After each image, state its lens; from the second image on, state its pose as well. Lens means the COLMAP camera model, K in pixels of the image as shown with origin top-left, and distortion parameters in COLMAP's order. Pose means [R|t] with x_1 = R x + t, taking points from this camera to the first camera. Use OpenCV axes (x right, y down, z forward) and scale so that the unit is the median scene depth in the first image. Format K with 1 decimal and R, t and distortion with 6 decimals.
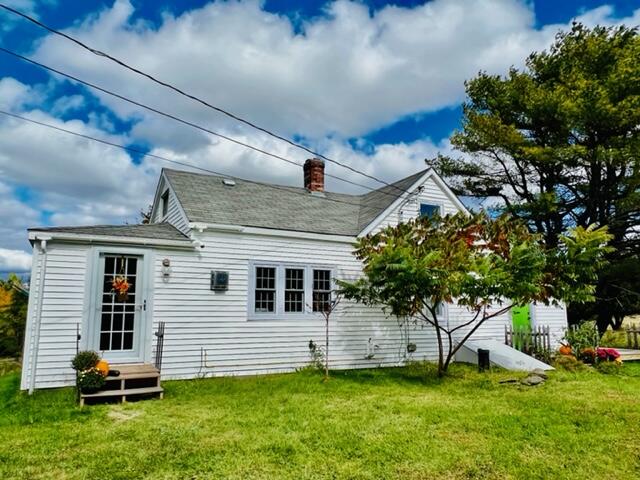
lens RADIAL K [[491.0, 0, 320.0], [0, 491.0, 240.0], [0, 0, 1]] dist [-0.000564, -0.001279]
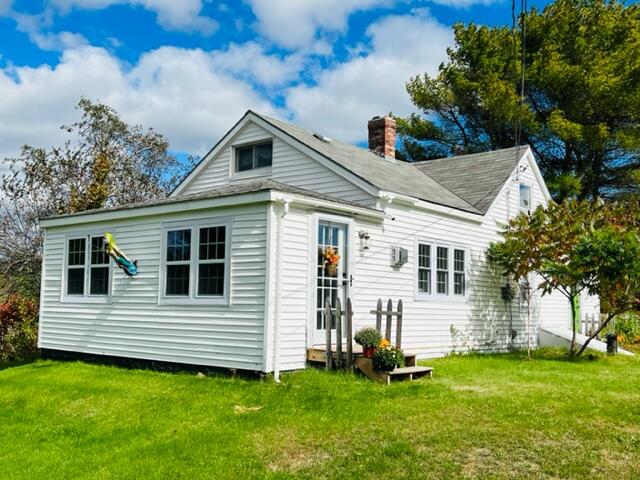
lens RADIAL K [[682.1, 0, 320.0], [0, 682.1, 240.0], [0, 0, 1]] dist [0.008488, -0.001547]
pose [[0.936170, 0.055079, 0.347205, -0.771144], [-0.074550, 0.996291, 0.042963, 0.007824], [-0.343551, -0.066105, 0.936805, -0.134368]]
